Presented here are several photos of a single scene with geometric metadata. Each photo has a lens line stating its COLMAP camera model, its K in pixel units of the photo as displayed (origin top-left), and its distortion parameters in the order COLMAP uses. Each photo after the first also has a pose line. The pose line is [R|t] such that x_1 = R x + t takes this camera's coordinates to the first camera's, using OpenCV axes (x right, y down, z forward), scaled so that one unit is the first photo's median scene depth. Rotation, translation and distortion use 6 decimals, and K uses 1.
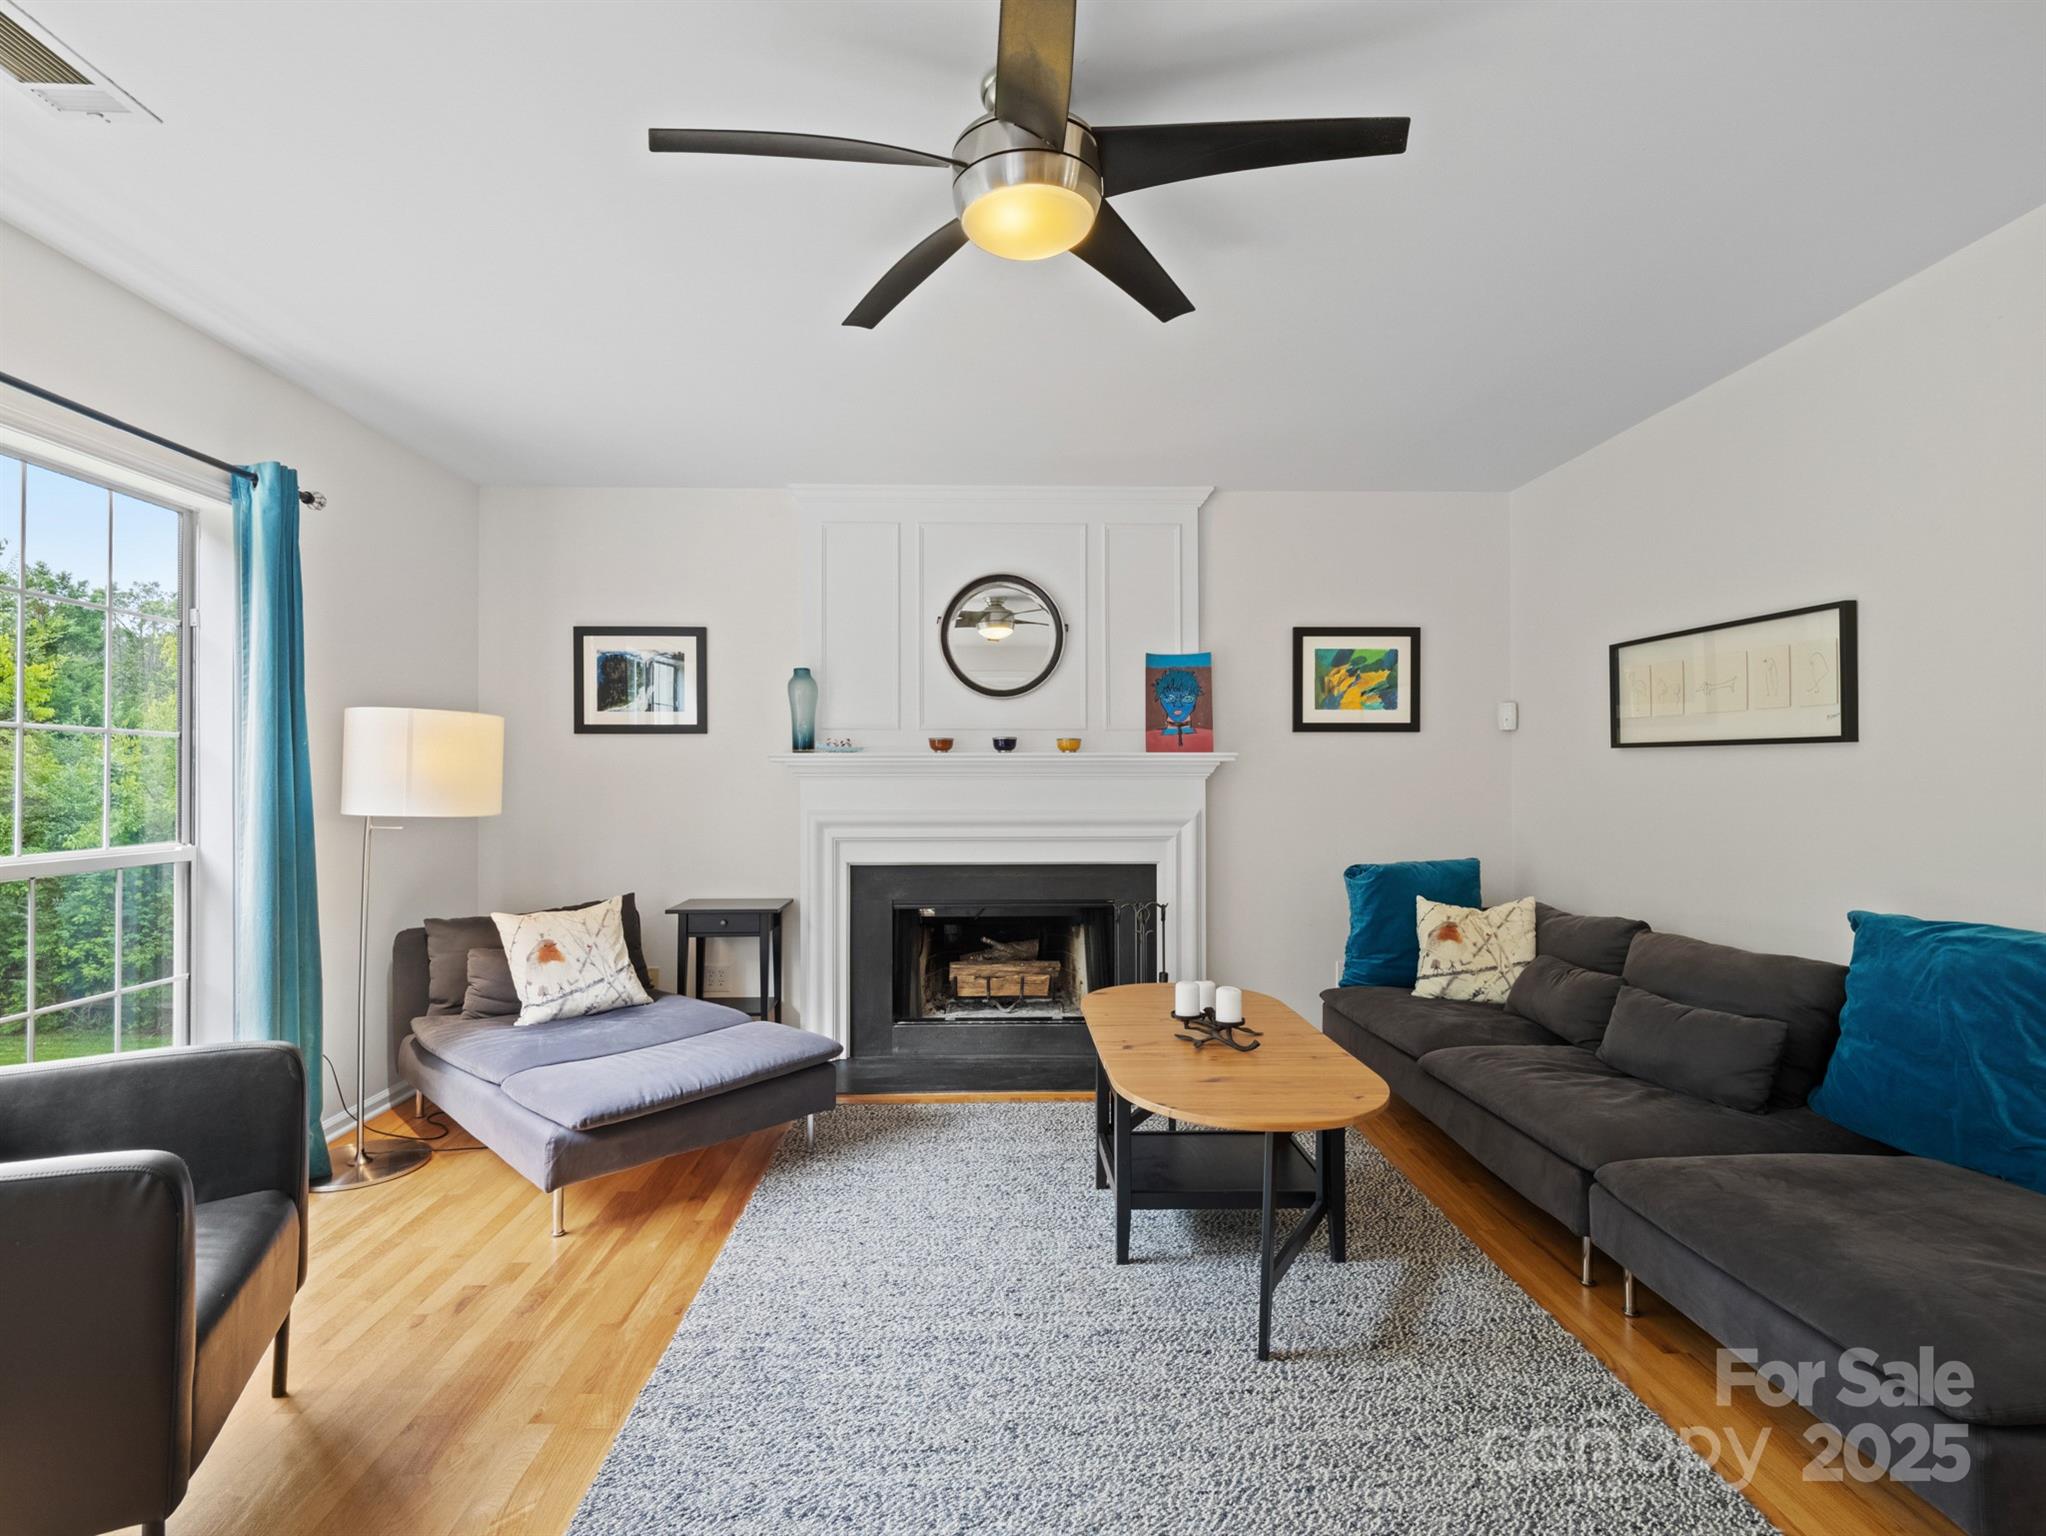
lens RADIAL K [[981.8, 0, 1014.6], [0, 981.8, 770.8], [0, 0, 1]] dist [0.002091, -0.004204]
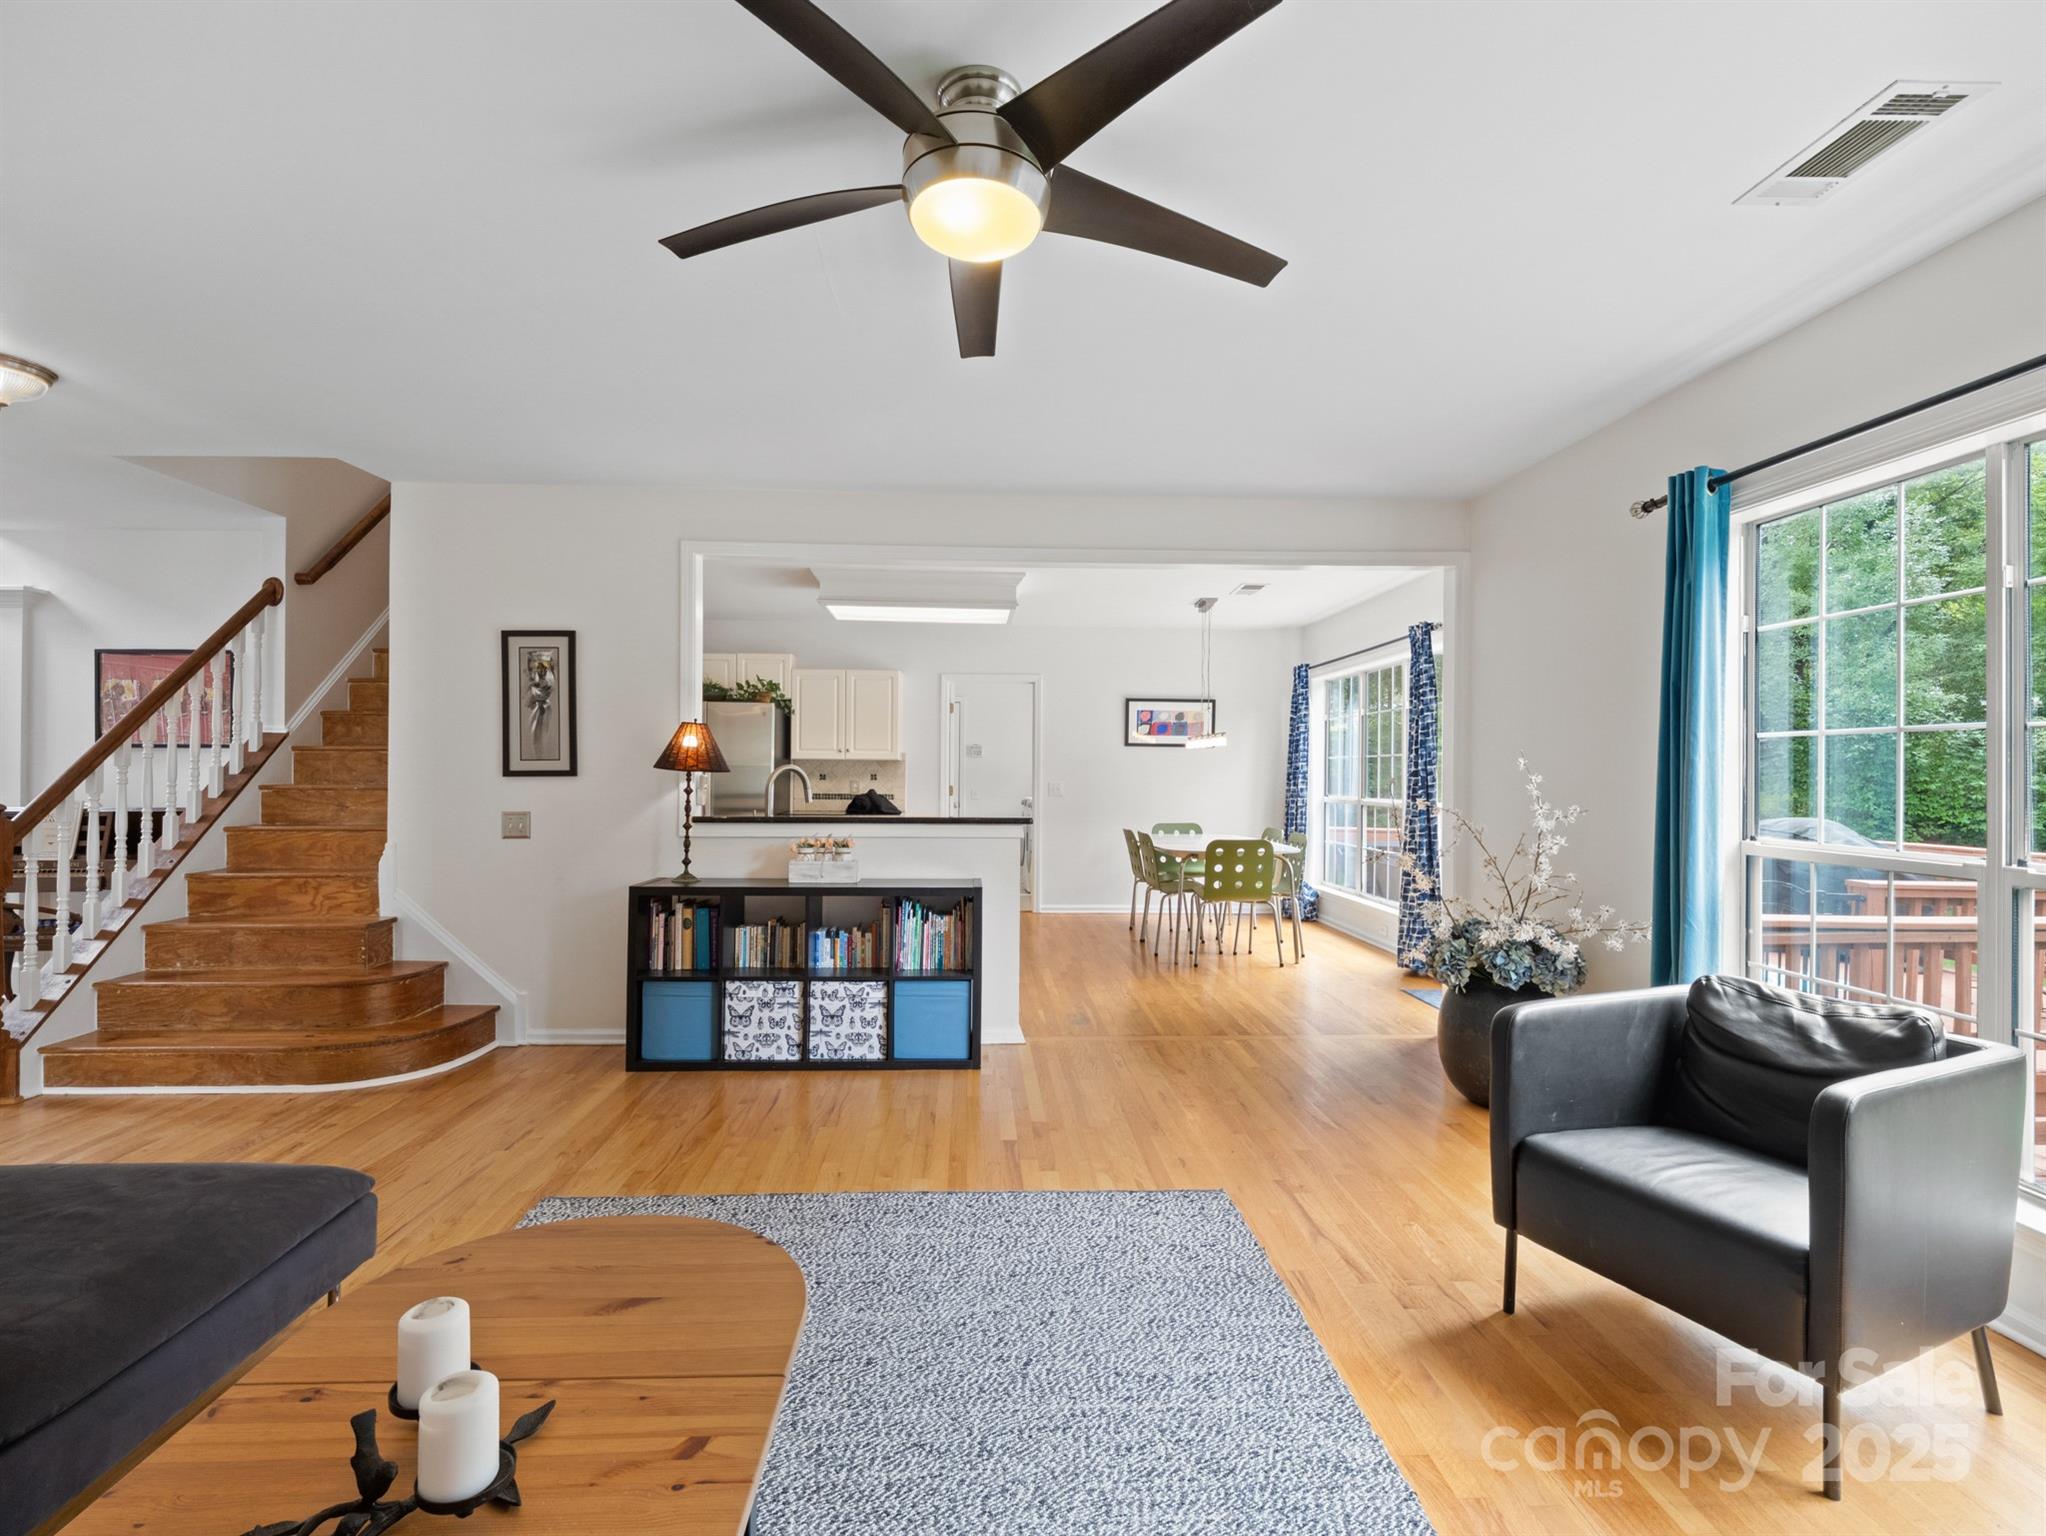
lens RADIAL K [[981.8, 0, 1019.6], [0, 981.8, 760.3], [0, 0, 1]] dist [0.002091, -0.004204]
pose [[-0.999769, -0.005538, -0.020789, -0.005864], [-0.005244, 0.999886, -0.014159, 0.002259], [0.020865, -0.014047, -0.999684, 0.856225]]
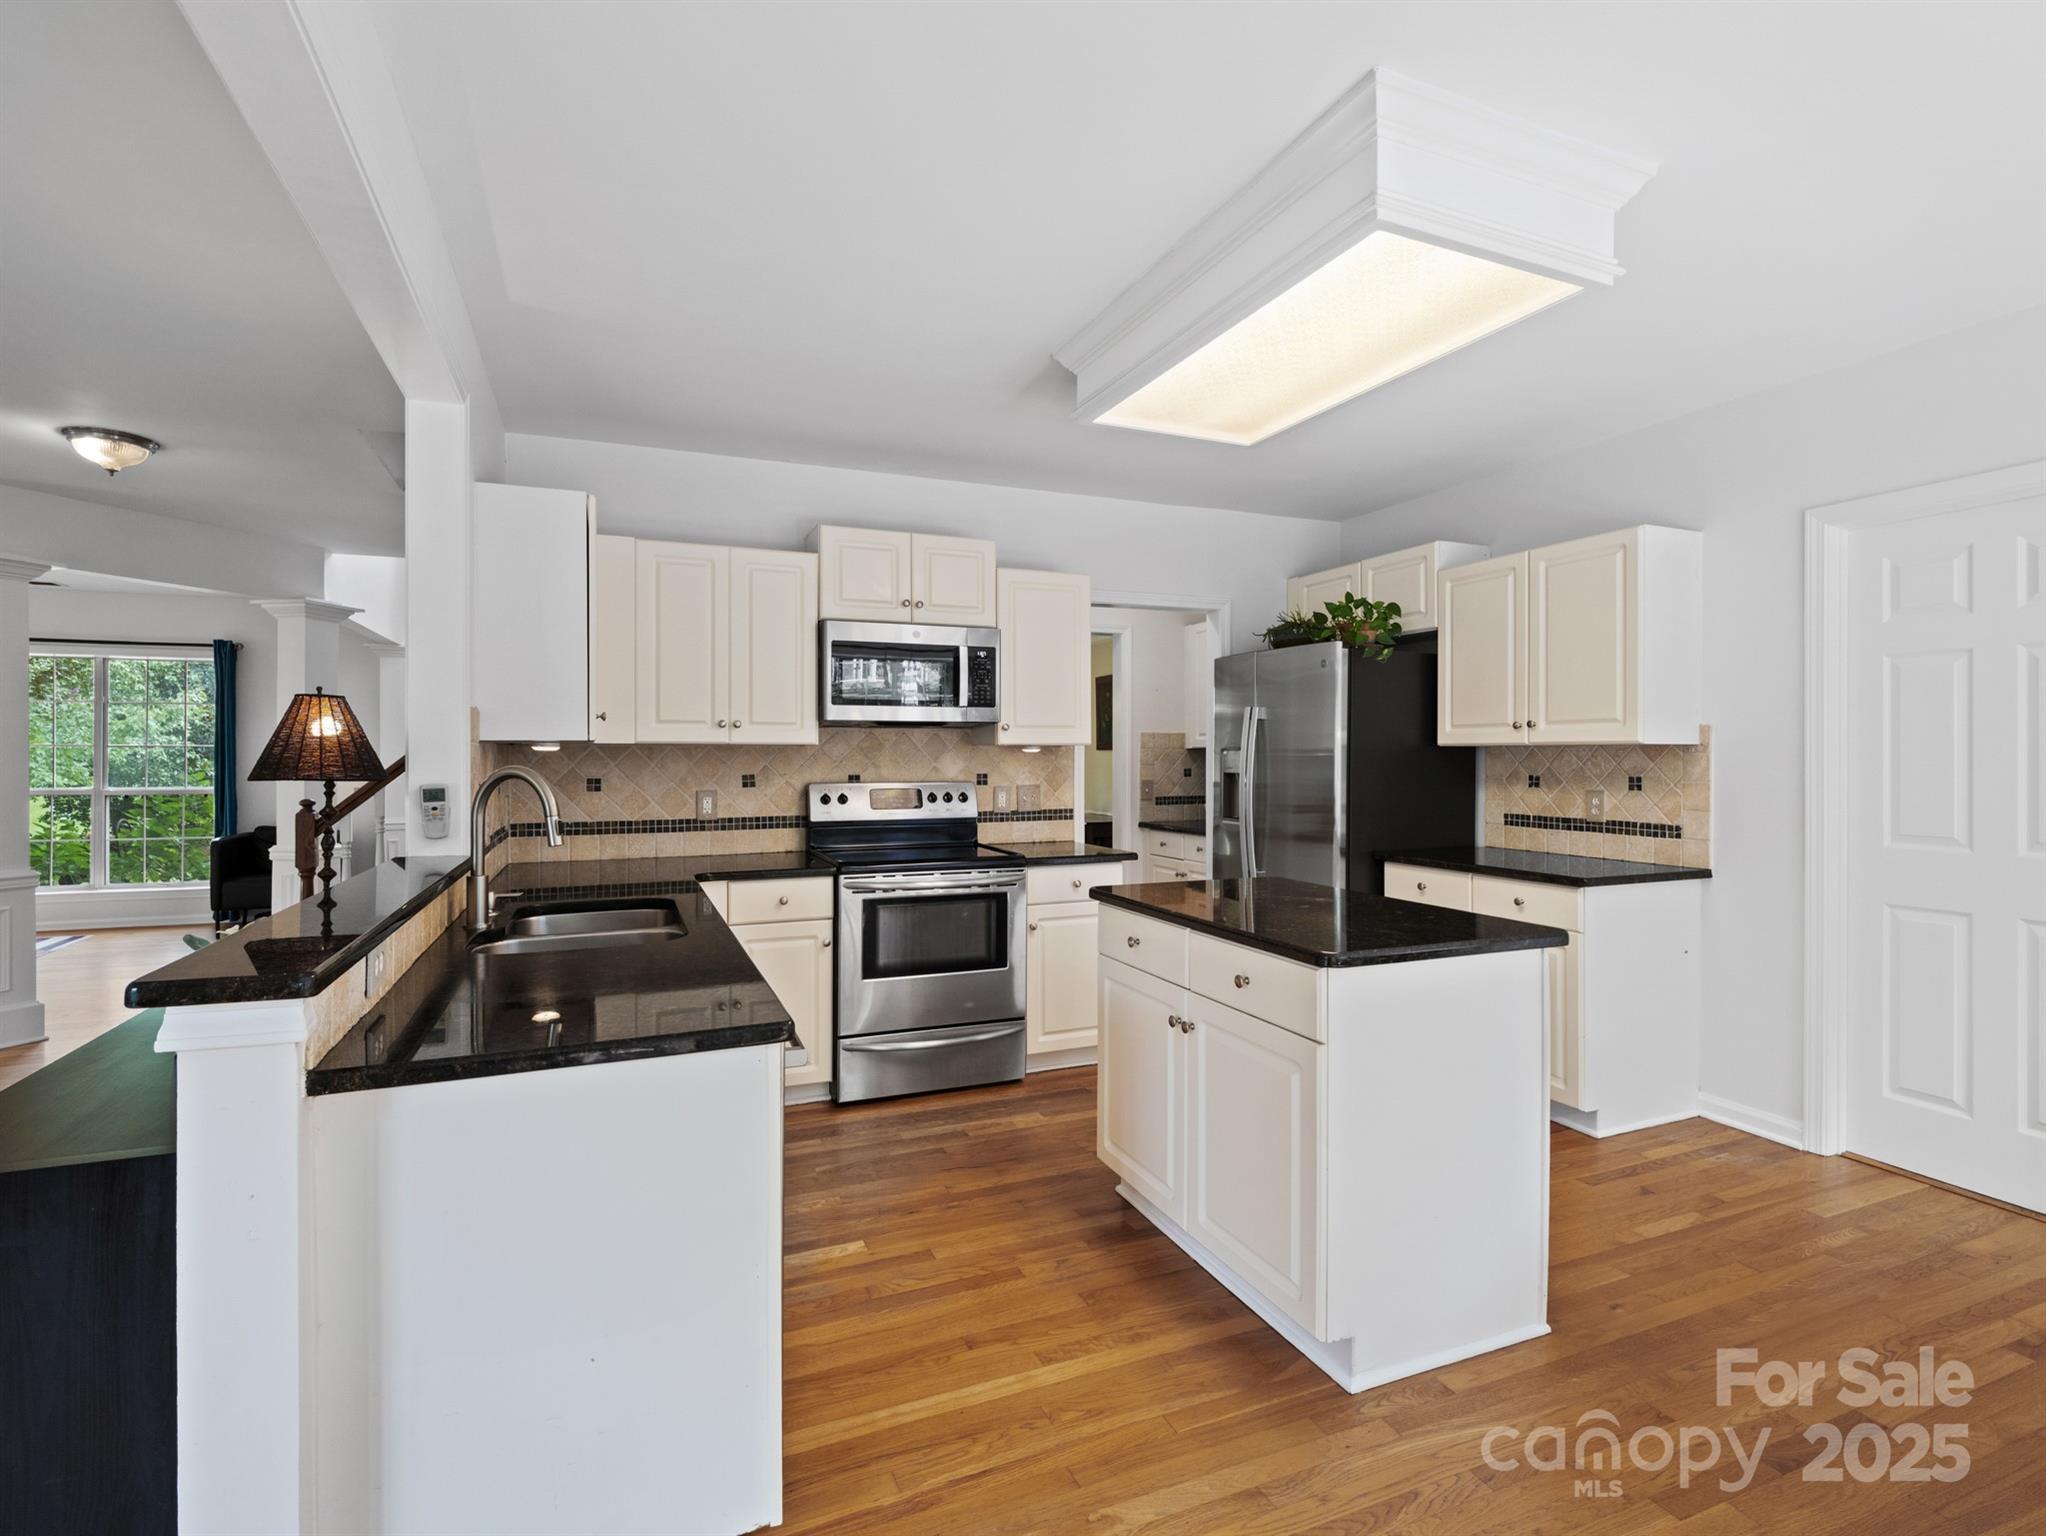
lens RADIAL K [[981.8, 0, 1018.3], [0, 981.8, 747.4], [0, 0, 1]] dist [0.002091, -0.004204]
pose [[-0.361321, 0.009723, 0.932391, -0.372546], [-0.001691, 0.999937, -0.011083, -0.011970], [-0.932440, -0.005581, -0.361282, -0.334642]]
